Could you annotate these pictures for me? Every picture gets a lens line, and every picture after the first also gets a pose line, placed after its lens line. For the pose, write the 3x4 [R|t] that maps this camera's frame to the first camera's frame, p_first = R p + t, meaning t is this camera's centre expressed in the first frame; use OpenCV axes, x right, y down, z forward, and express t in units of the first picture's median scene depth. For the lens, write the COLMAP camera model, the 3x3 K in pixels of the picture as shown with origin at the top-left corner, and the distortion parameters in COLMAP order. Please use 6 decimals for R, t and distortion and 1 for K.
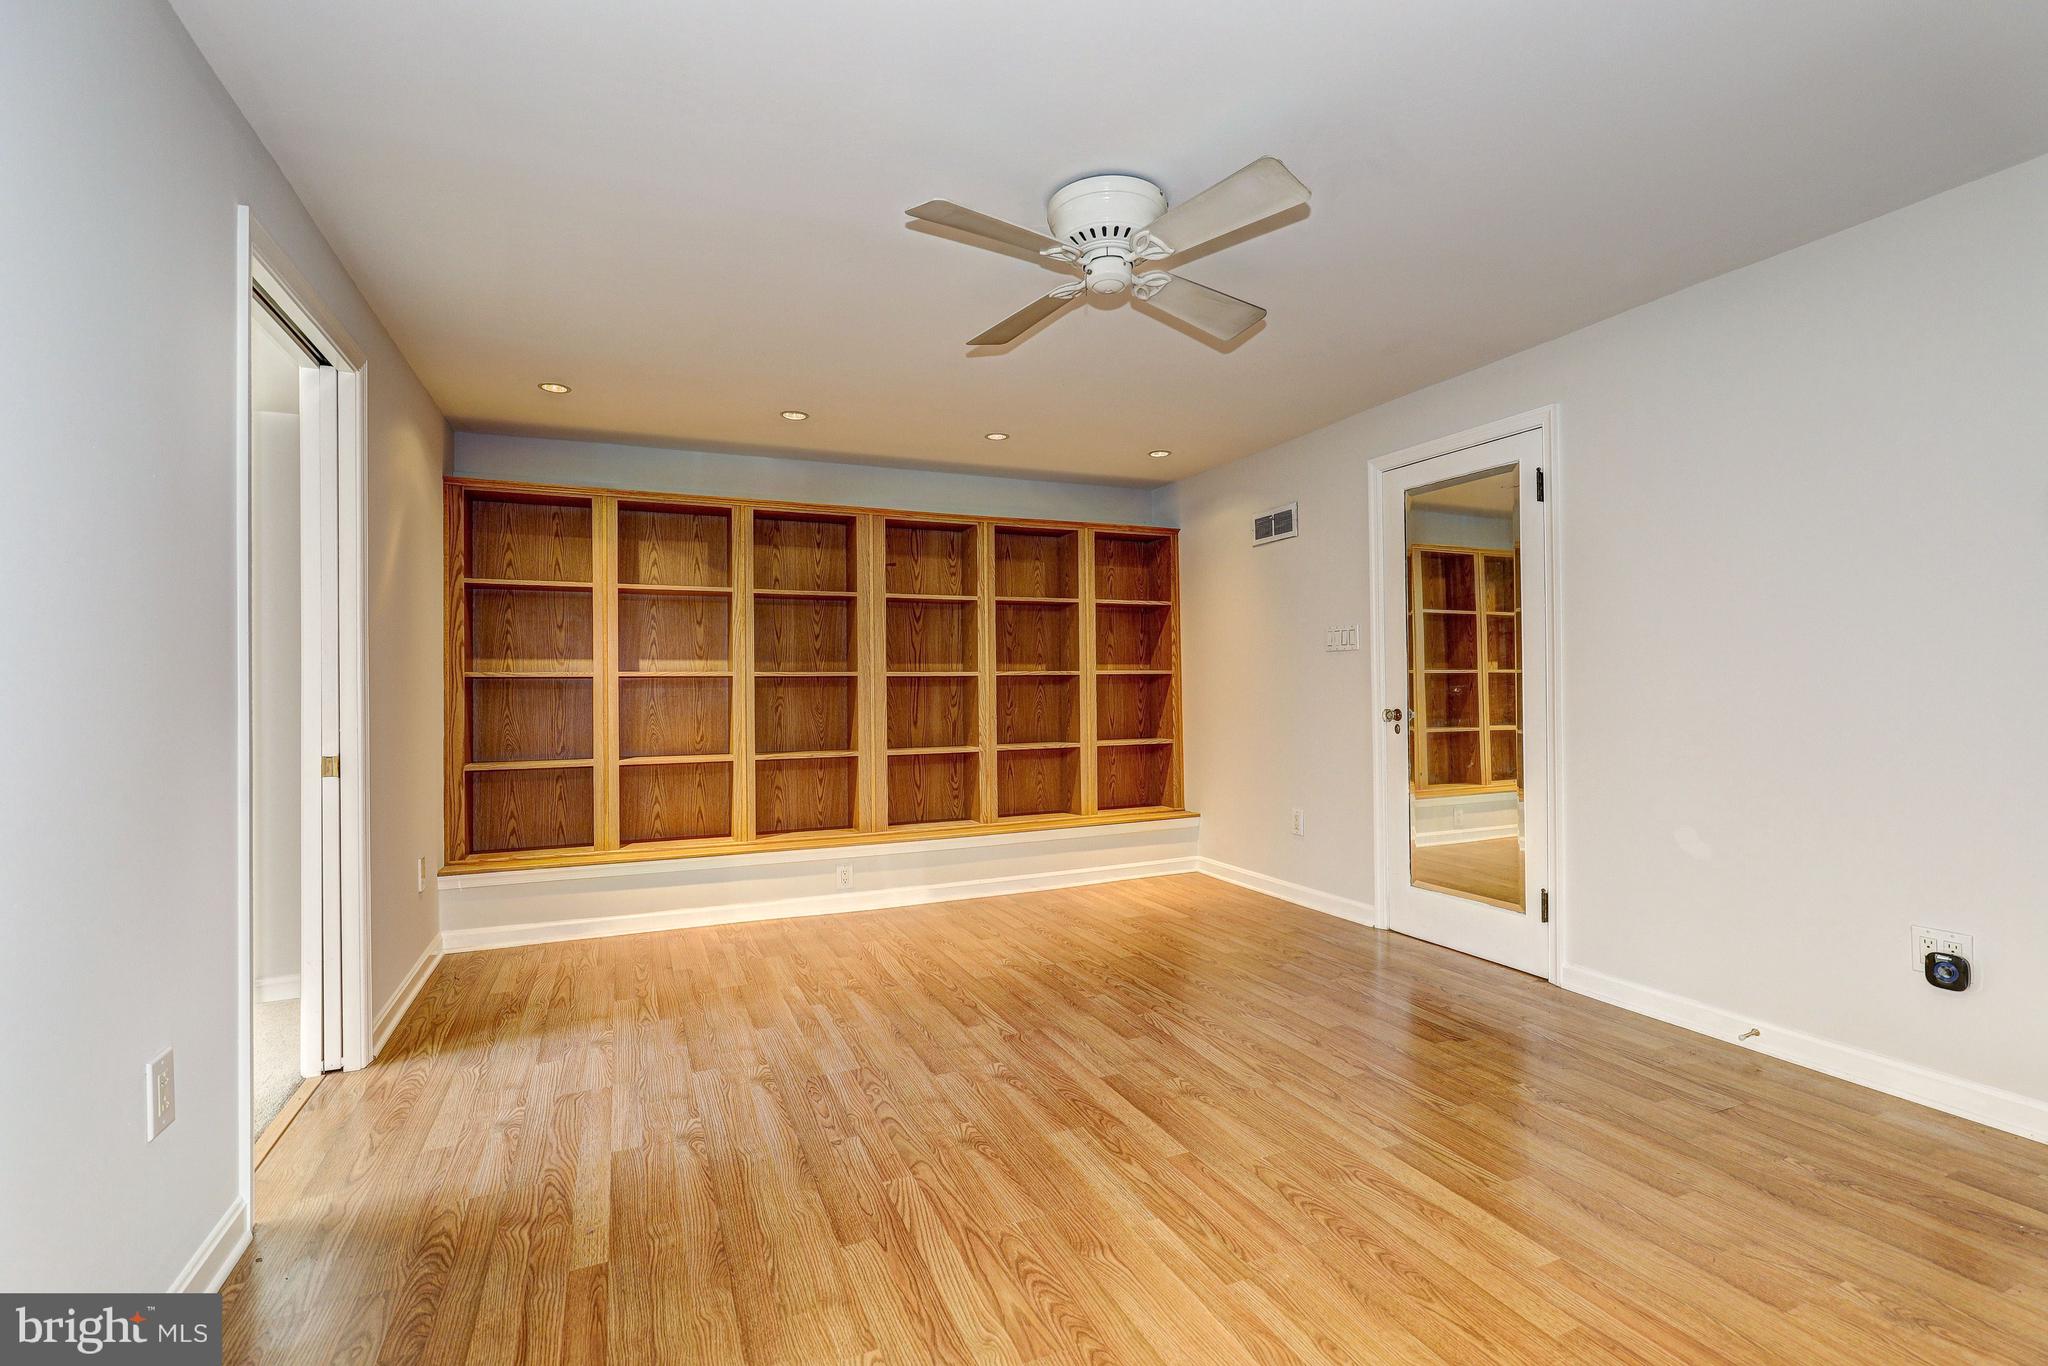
lens RADIAL K [[923.9, 0, 1031.1], [0, 923.9, 680.3], [0, 0, 1]] dist [-0.000078, 0.000495]
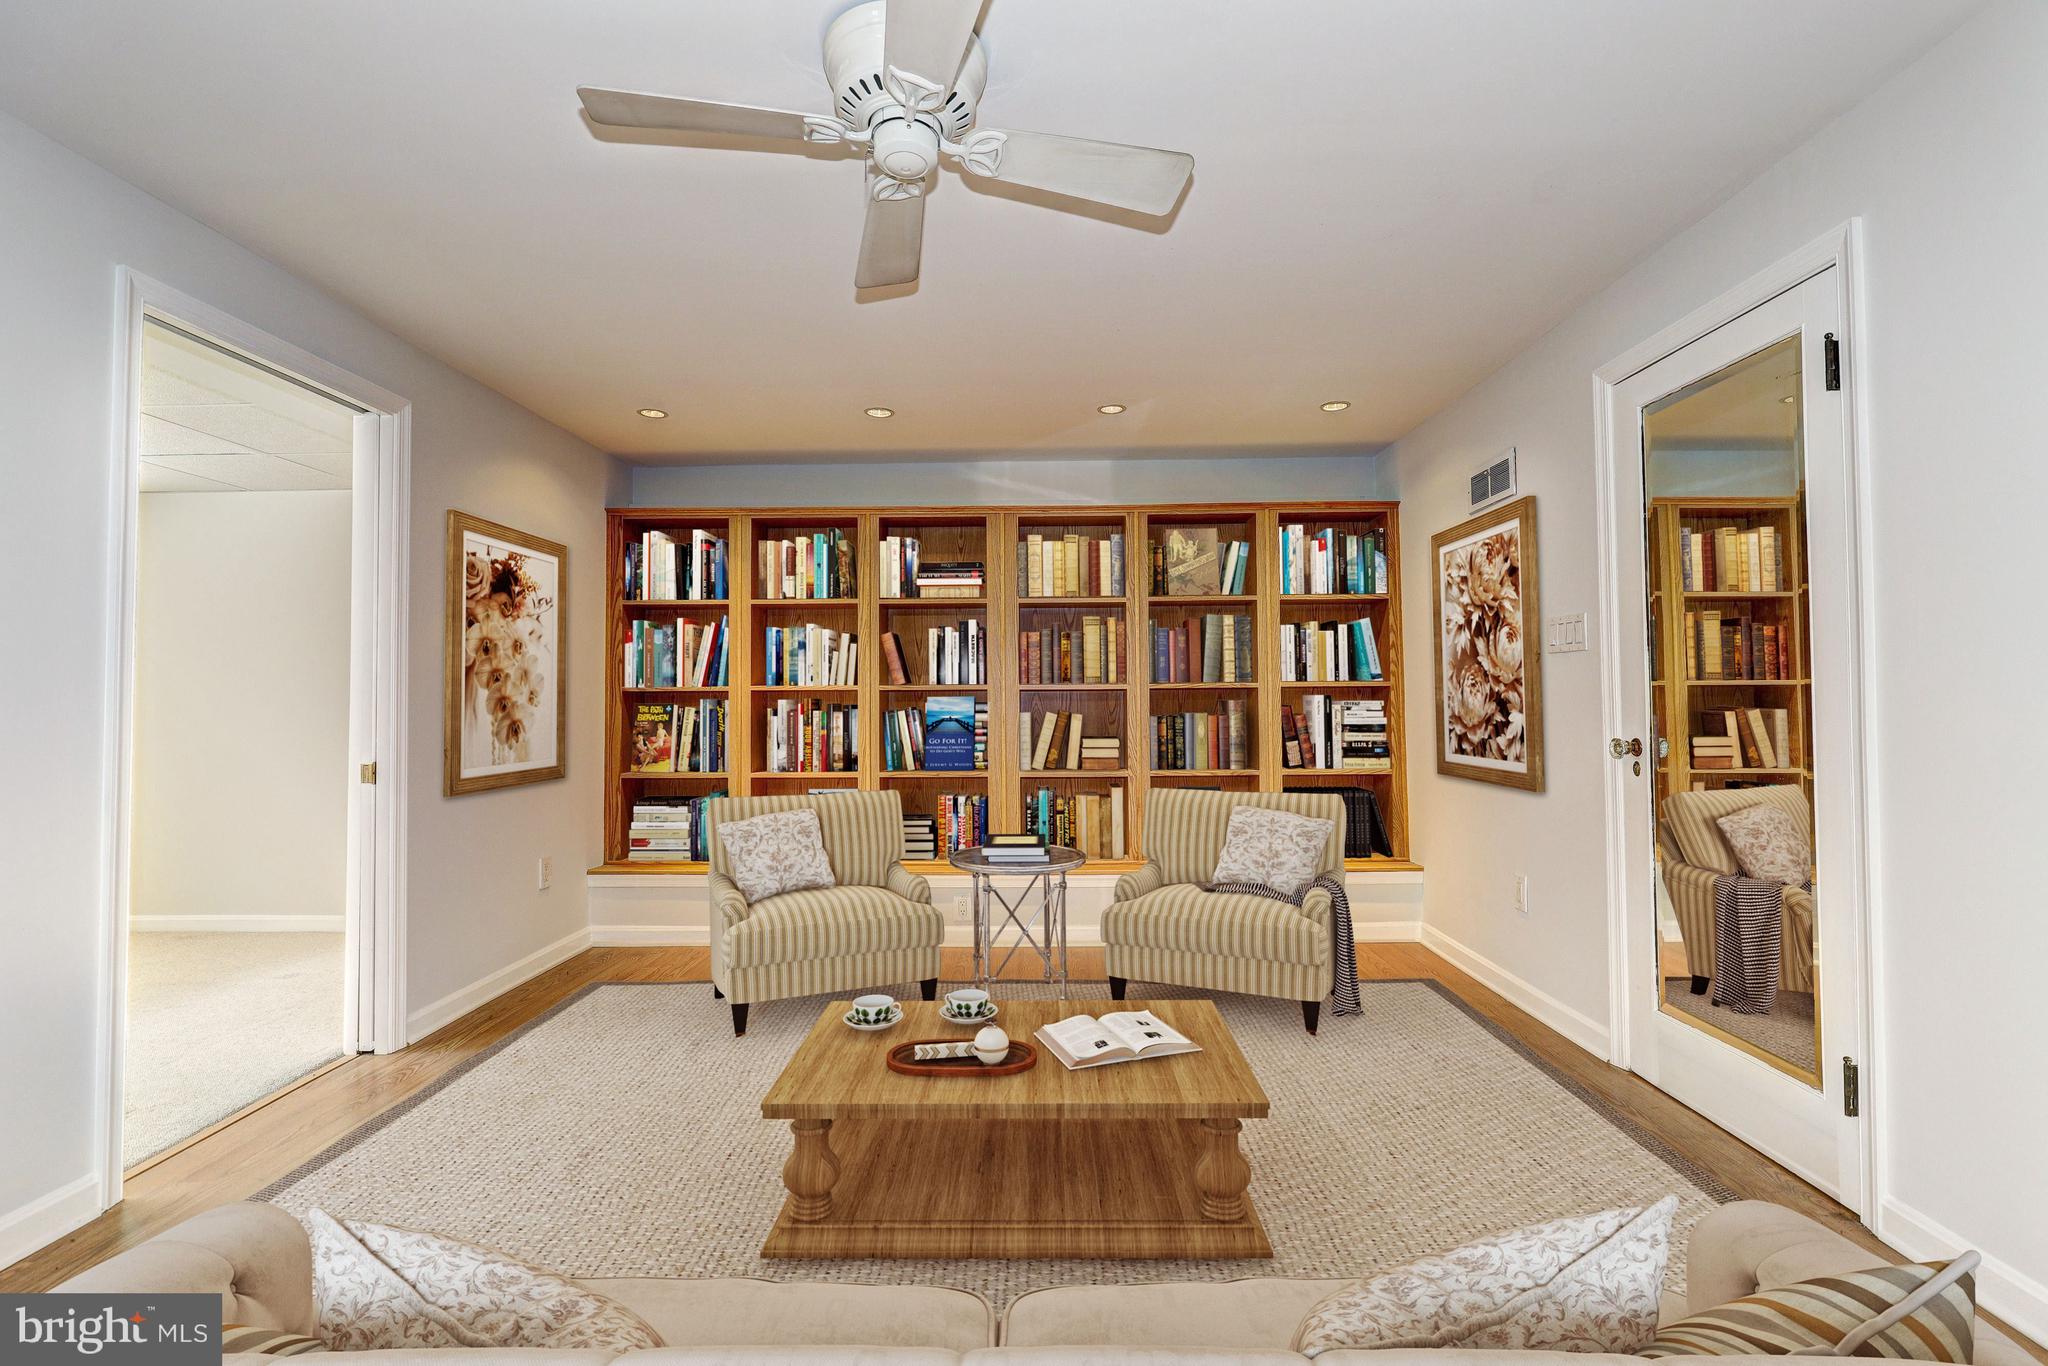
lens RADIAL K [[924.8, 0, 1024.0], [0, 924.8, 683.0], [0, 0, 1]] dist [-0.002363, -0.000607]
pose [[0.909179, -0.004541, -0.416381, 0.424668], [0.000495, 0.999952, -0.009826, -0.003996], [0.416406, 0.008727, 0.909137, 0.334732]]
